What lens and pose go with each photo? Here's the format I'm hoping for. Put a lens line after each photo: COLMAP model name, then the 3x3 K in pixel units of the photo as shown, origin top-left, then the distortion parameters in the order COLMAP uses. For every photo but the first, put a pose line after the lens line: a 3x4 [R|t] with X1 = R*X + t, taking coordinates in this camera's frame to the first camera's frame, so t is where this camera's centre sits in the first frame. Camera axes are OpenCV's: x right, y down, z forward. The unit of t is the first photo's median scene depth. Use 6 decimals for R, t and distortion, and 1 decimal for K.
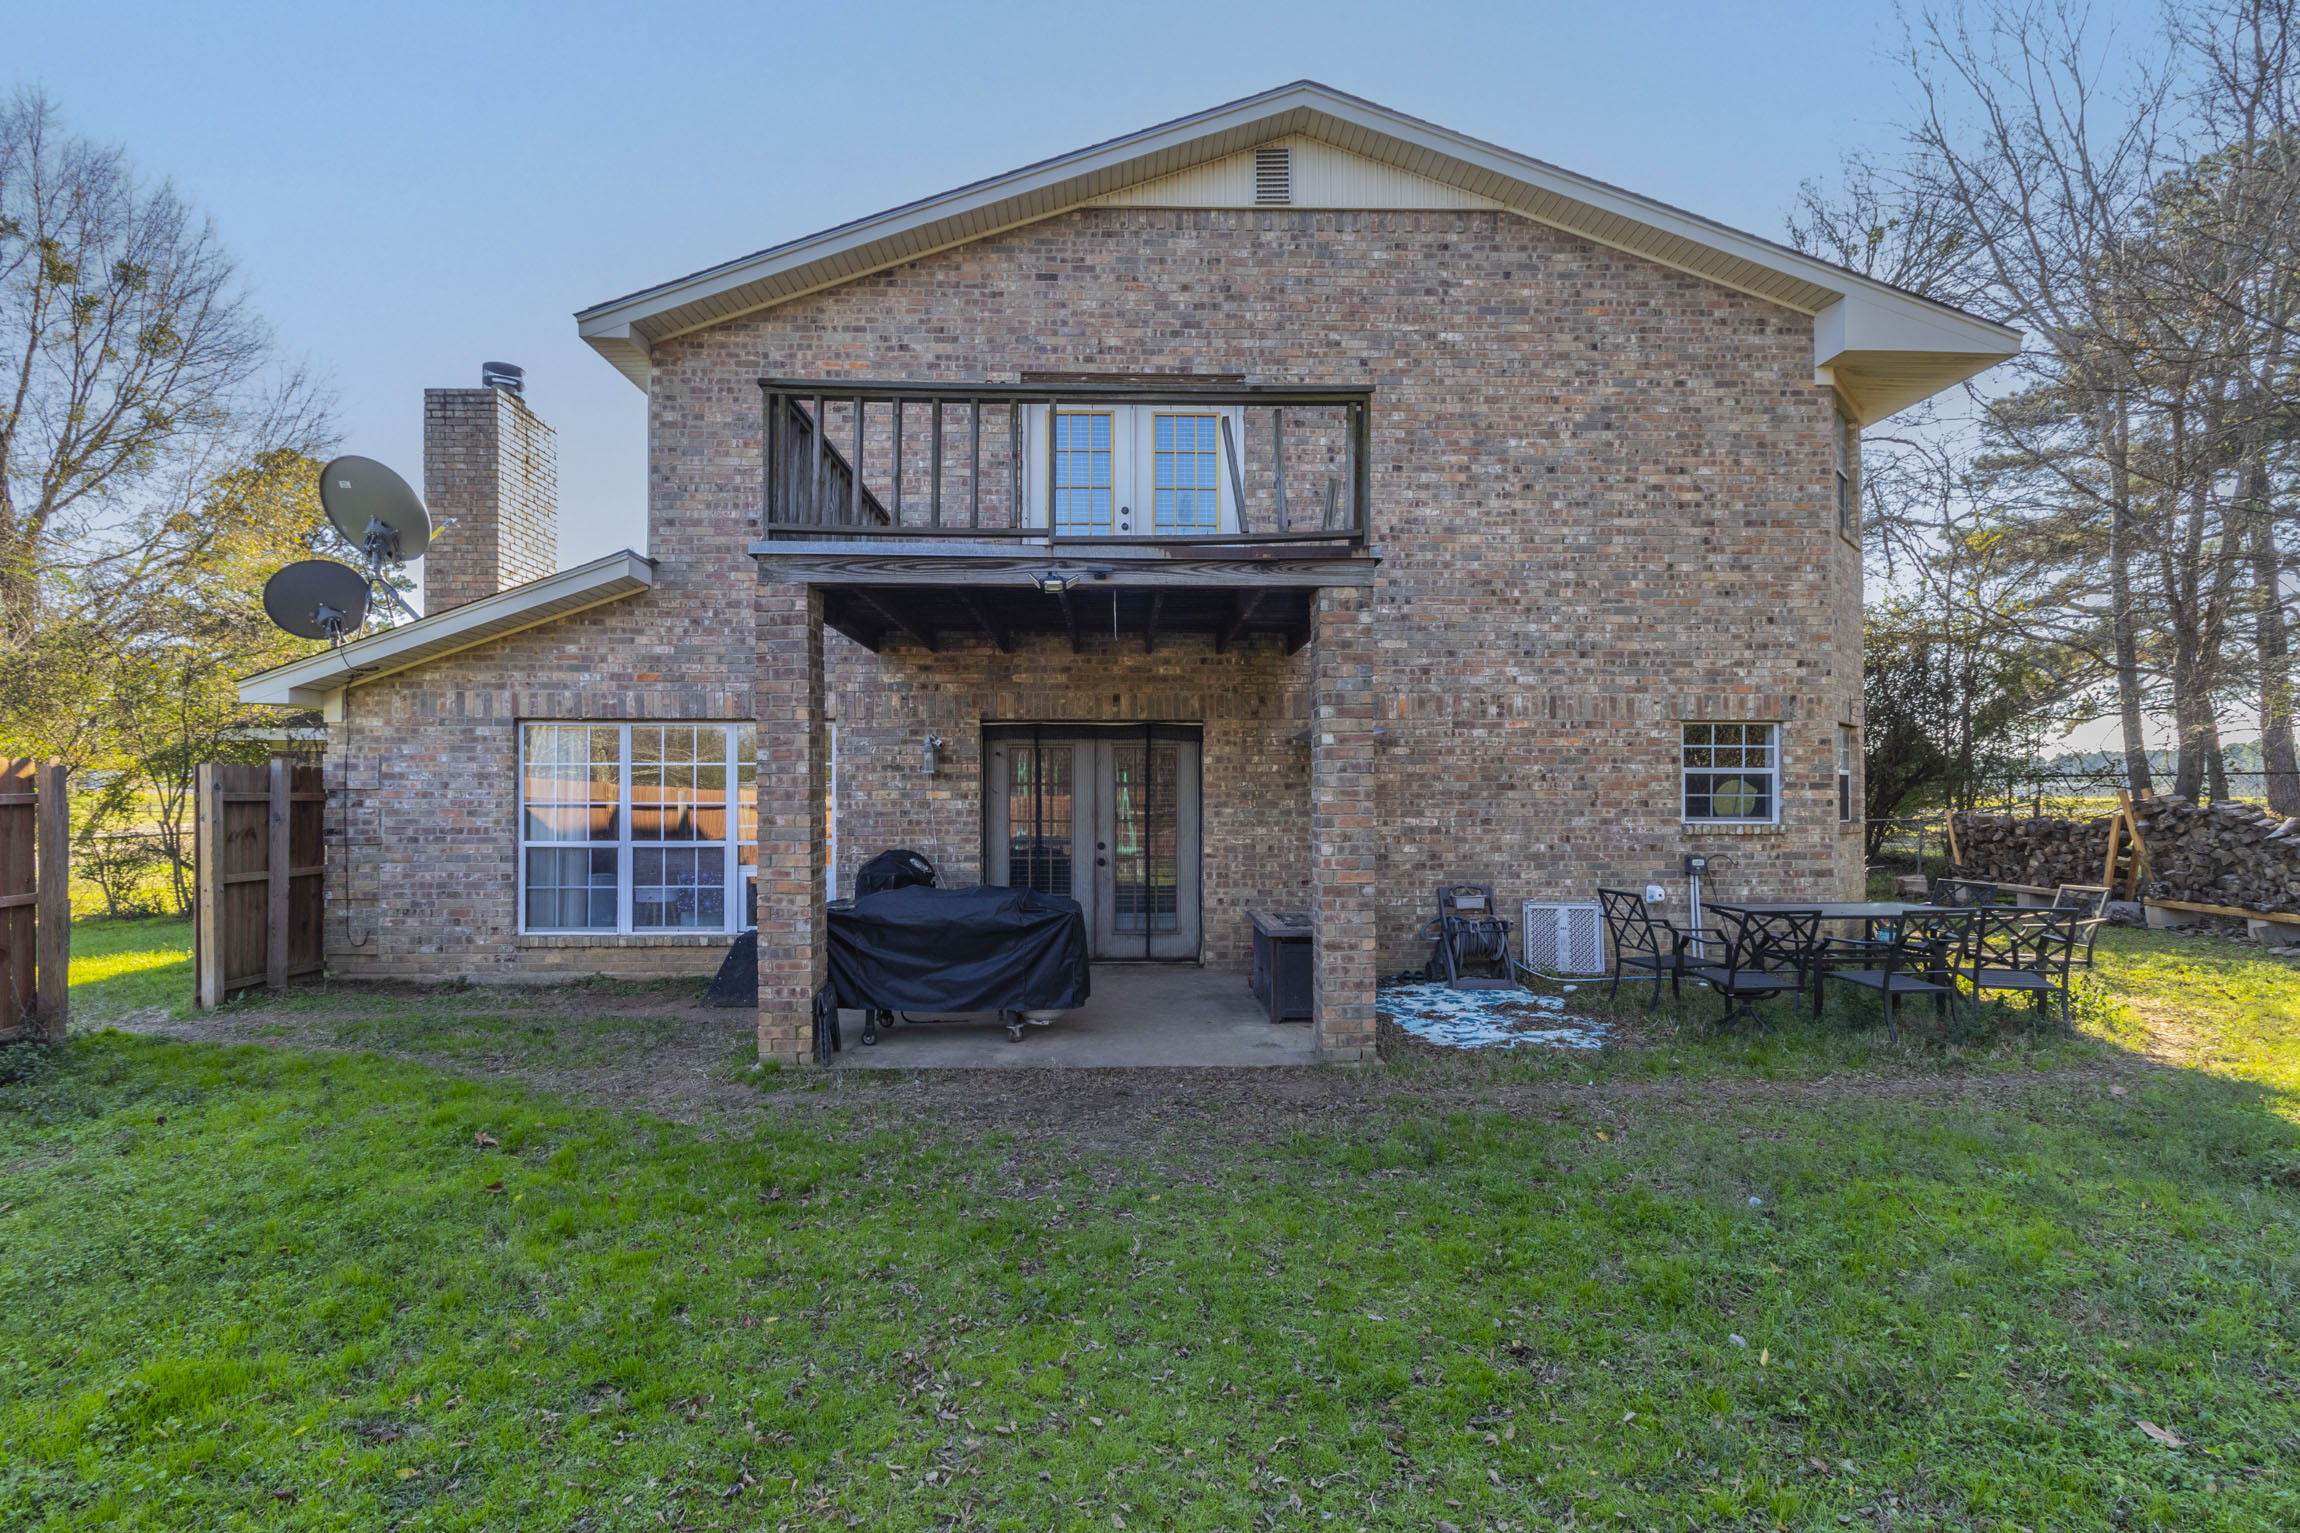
lens RADIAL K [[1064.7, 0, 1139.1], [0, 1064.7, 790.1], [0, 0, 1]] dist [-0.001400, 0.001476]
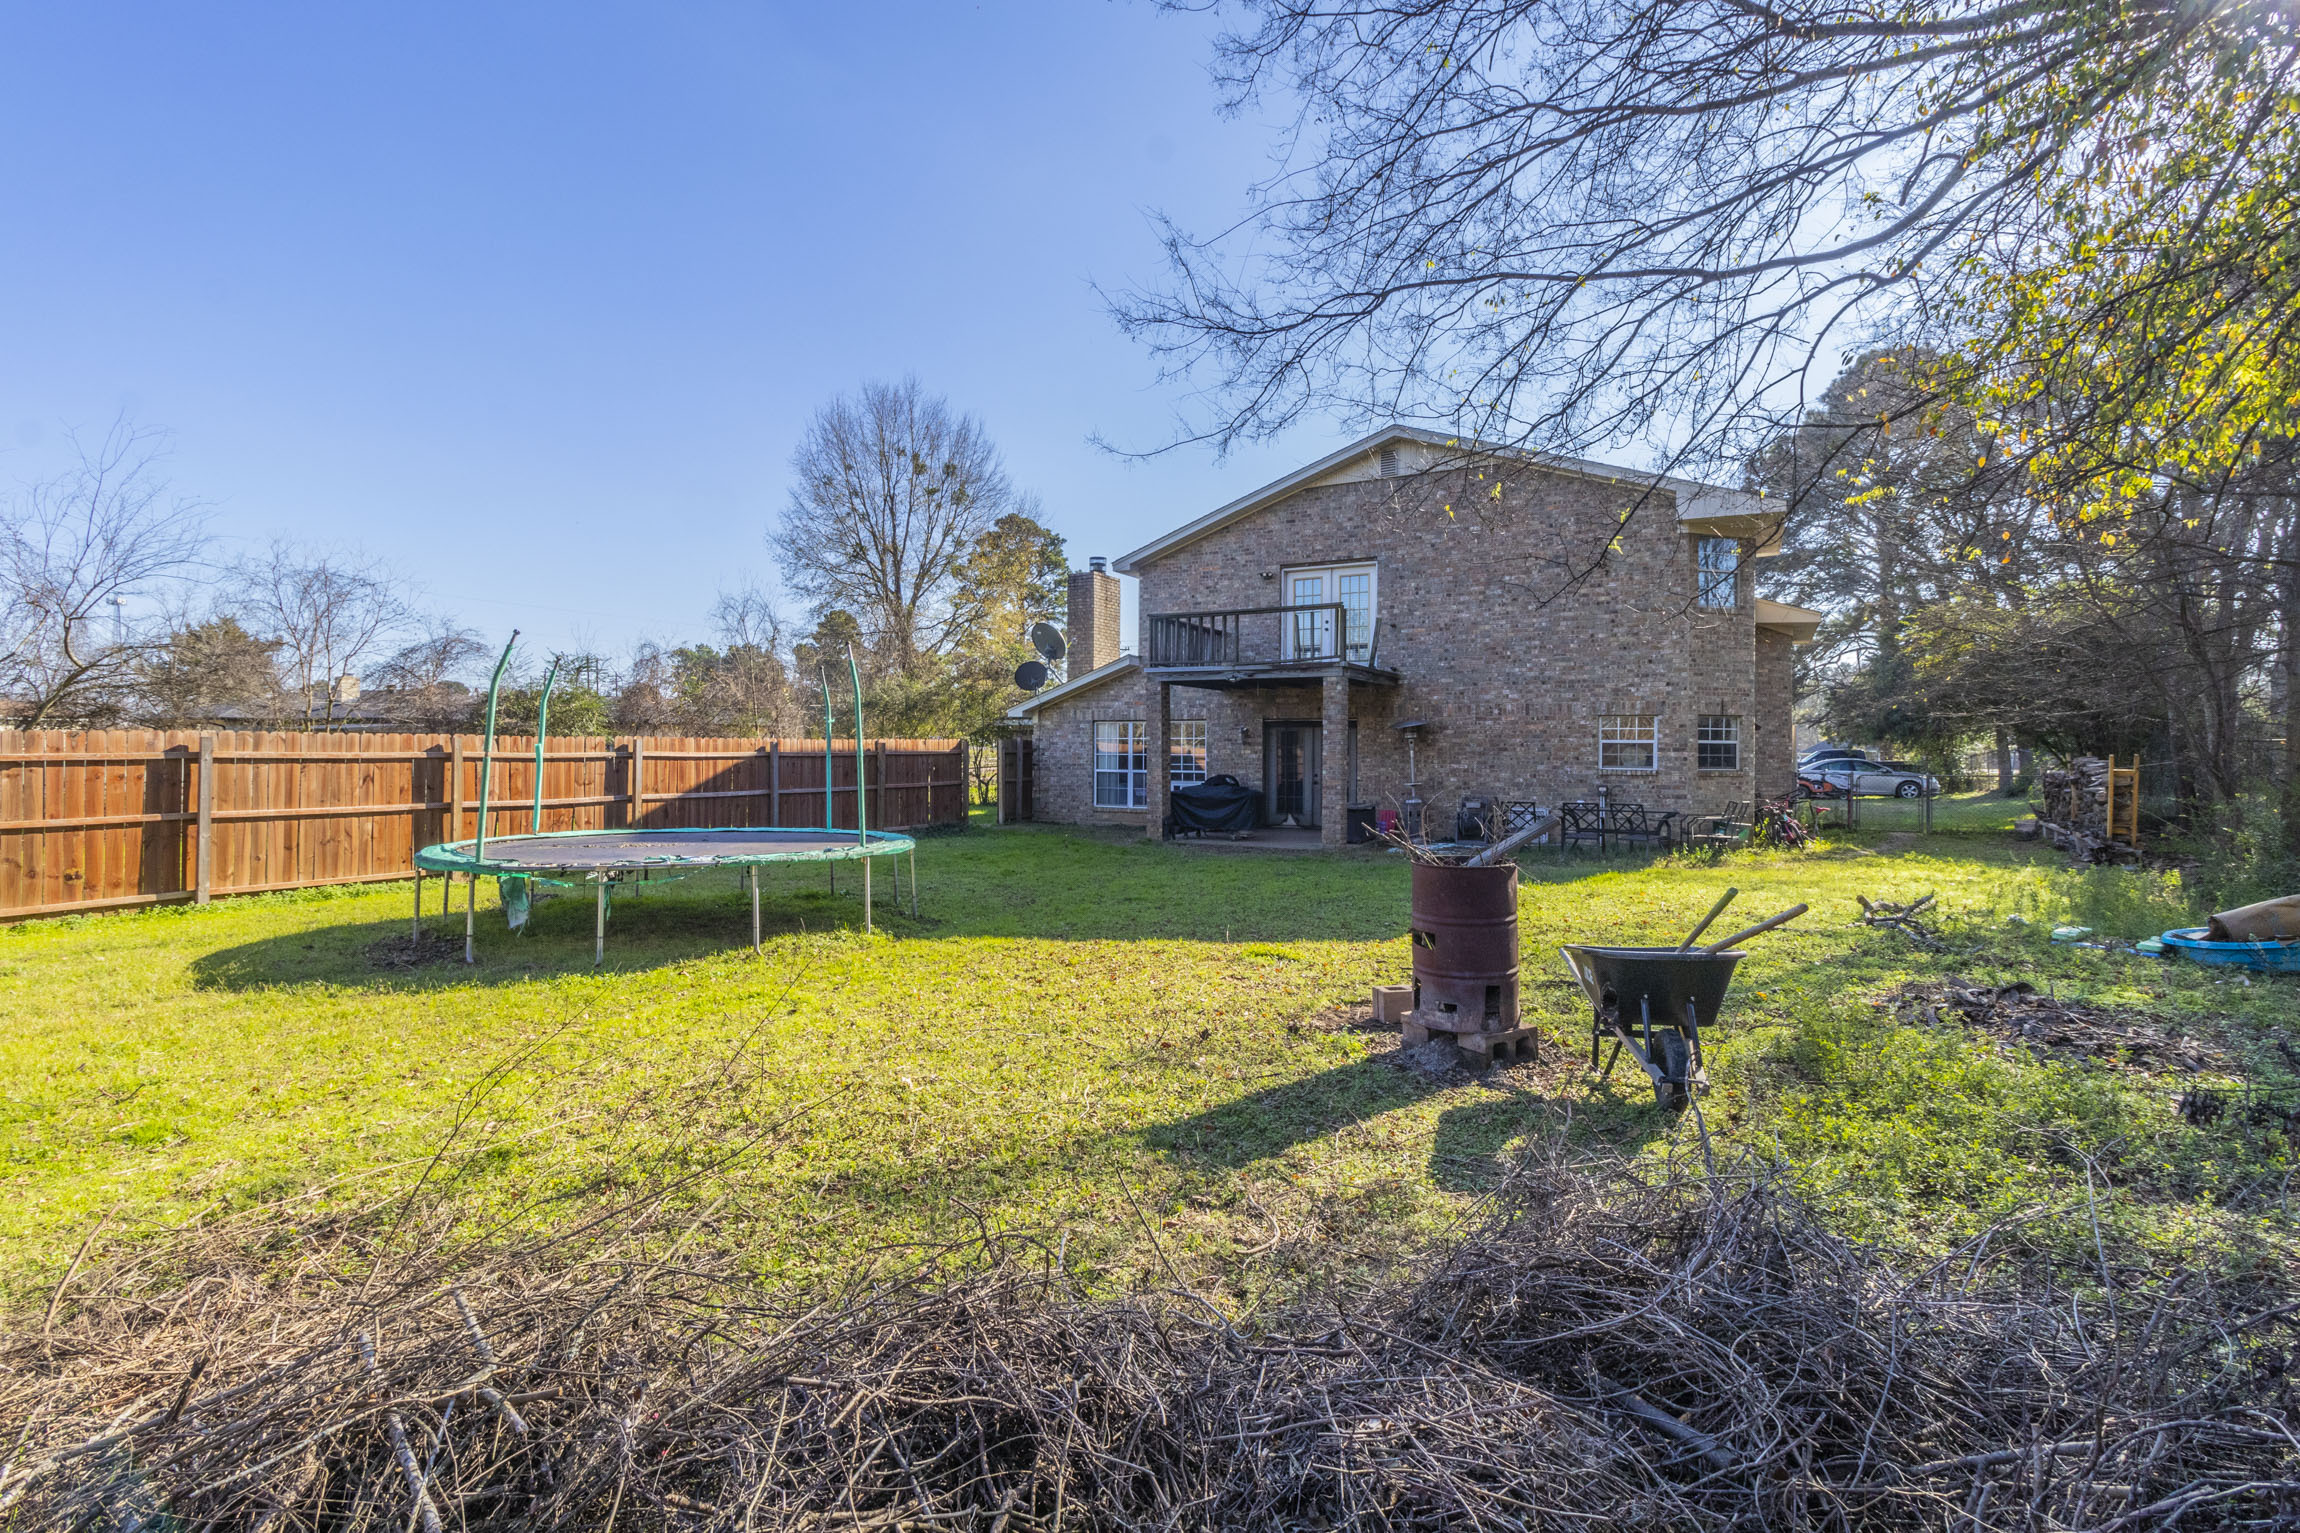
lens RADIAL K [[1064.7, 0, 1152.4], [0, 1064.7, 754.5], [0, 0, 1]] dist [-0.001400, 0.001476]
pose [[0.857496, 0.007550, -0.514435, 0.814669], [-0.005954, 0.999971, 0.004751, 0.000543], [0.514455, -0.001011, 0.857516, -1.068831]]
